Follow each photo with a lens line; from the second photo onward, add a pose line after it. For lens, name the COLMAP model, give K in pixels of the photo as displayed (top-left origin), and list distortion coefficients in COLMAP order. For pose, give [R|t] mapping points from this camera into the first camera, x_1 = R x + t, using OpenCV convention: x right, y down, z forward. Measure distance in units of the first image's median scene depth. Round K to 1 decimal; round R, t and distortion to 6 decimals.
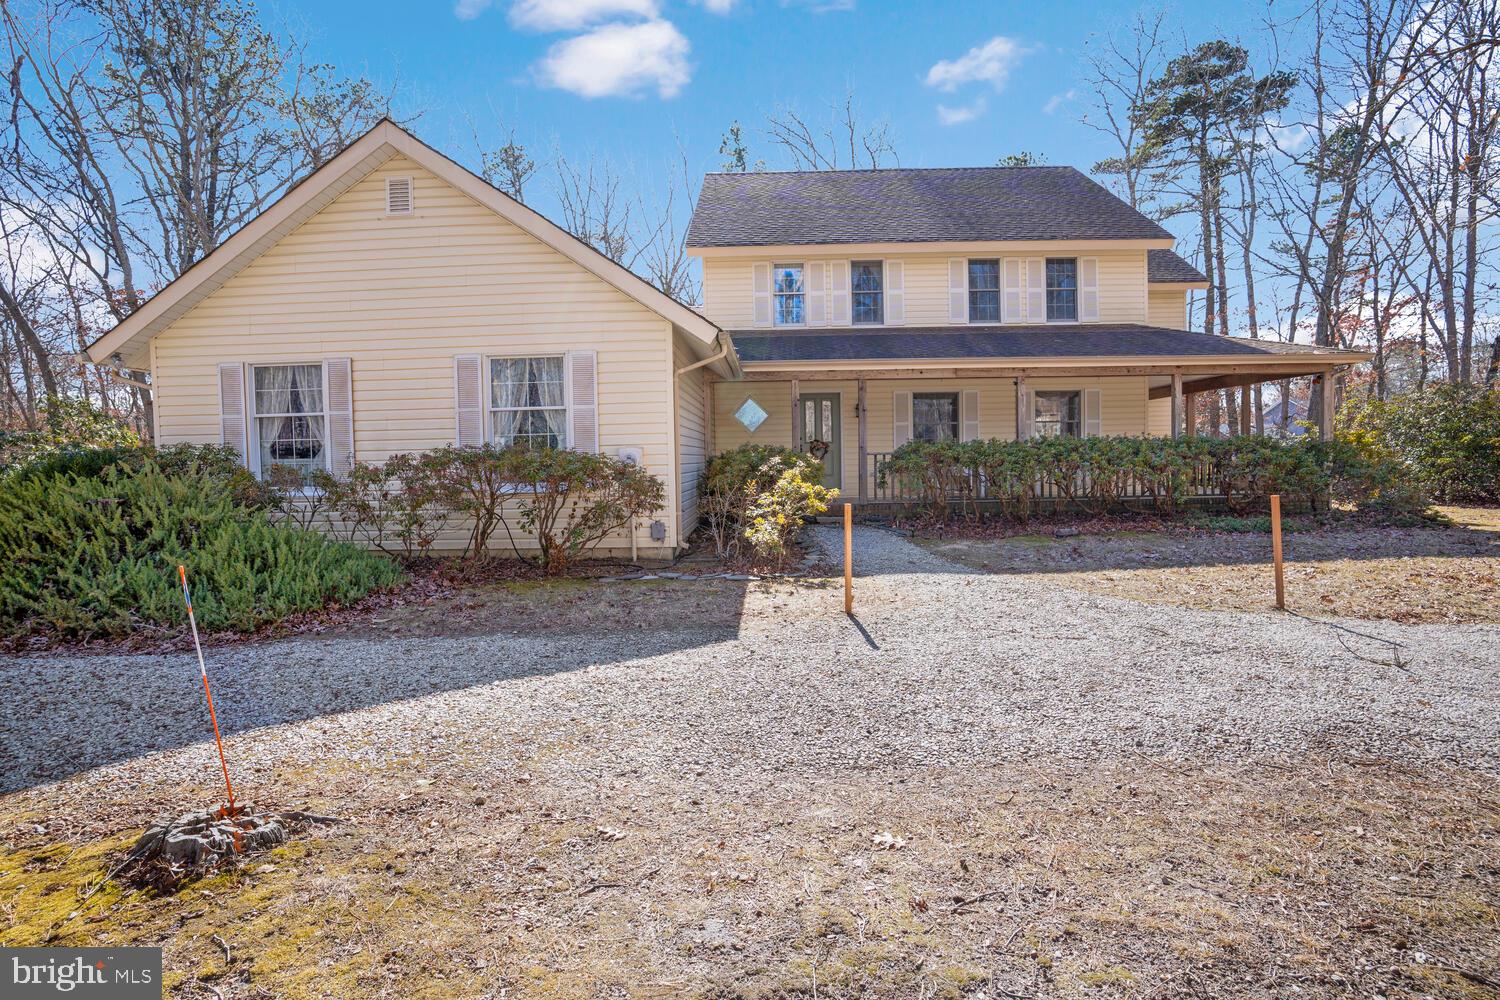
lens RADIAL K [[749.6, 0, 744.4], [0, 749.6, 488.9], [0, 0, 1]] dist [-0.084005, 0.052285]
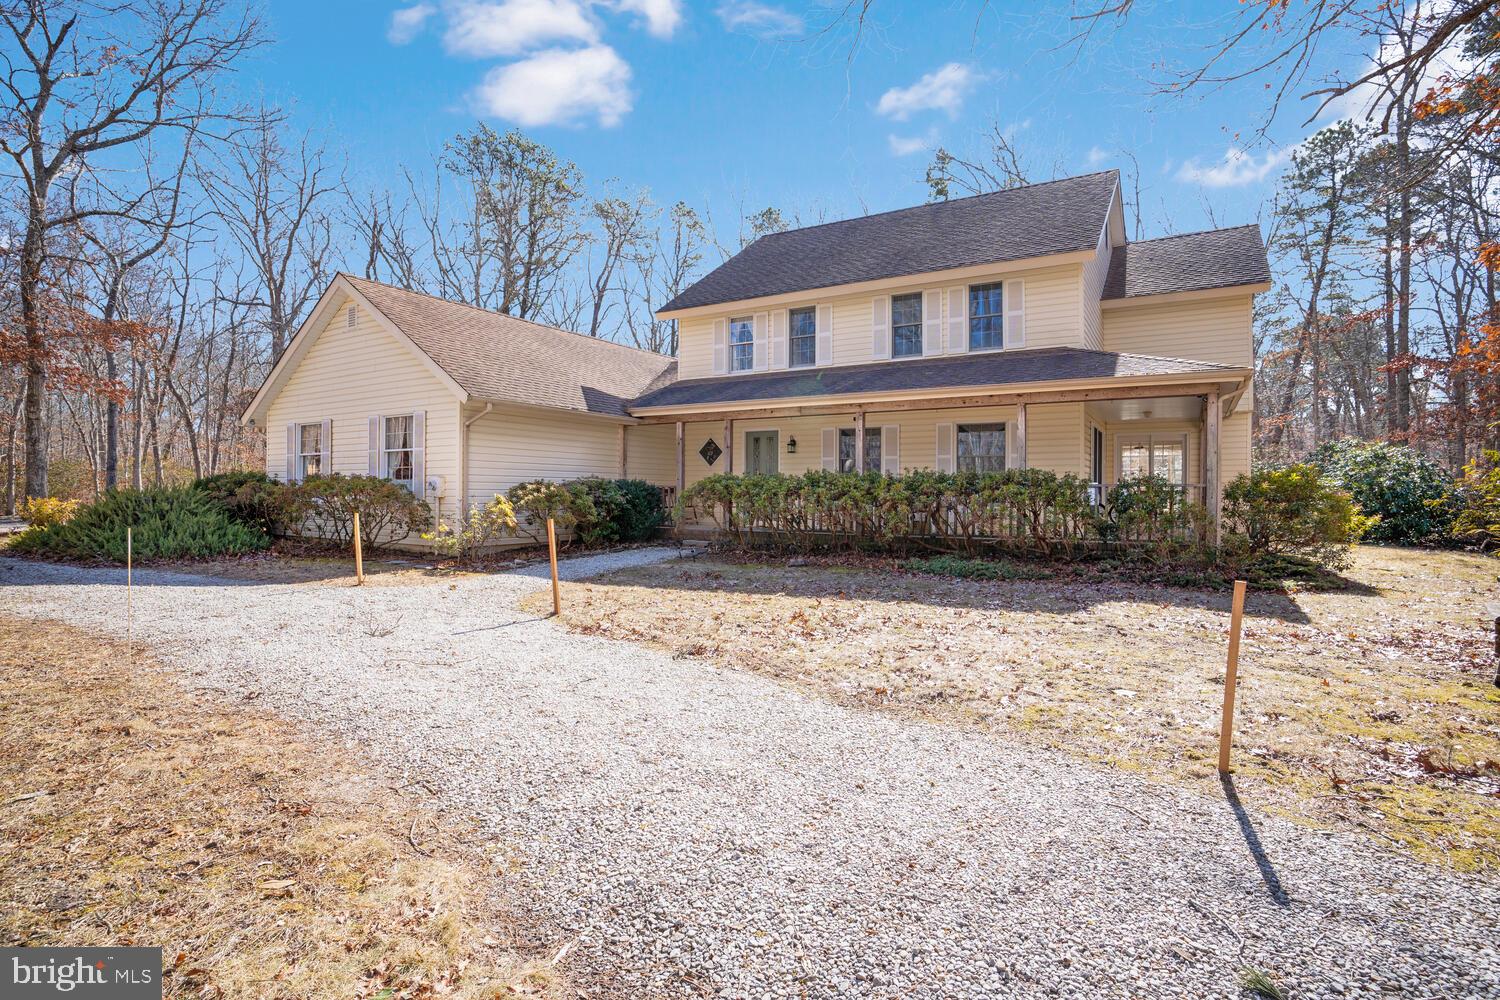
lens RADIAL K [[756.8, 0, 750.4], [0, 756.8, 497.3], [0, 0, 1]] dist [-0.059290, 0.027884]
pose [[0.886130, 0.015374, -0.463181, 0.615887], [-0.025366, 0.999560, -0.015351, -0.011200], [0.462741, 0.025352, 0.886131, -0.005908]]
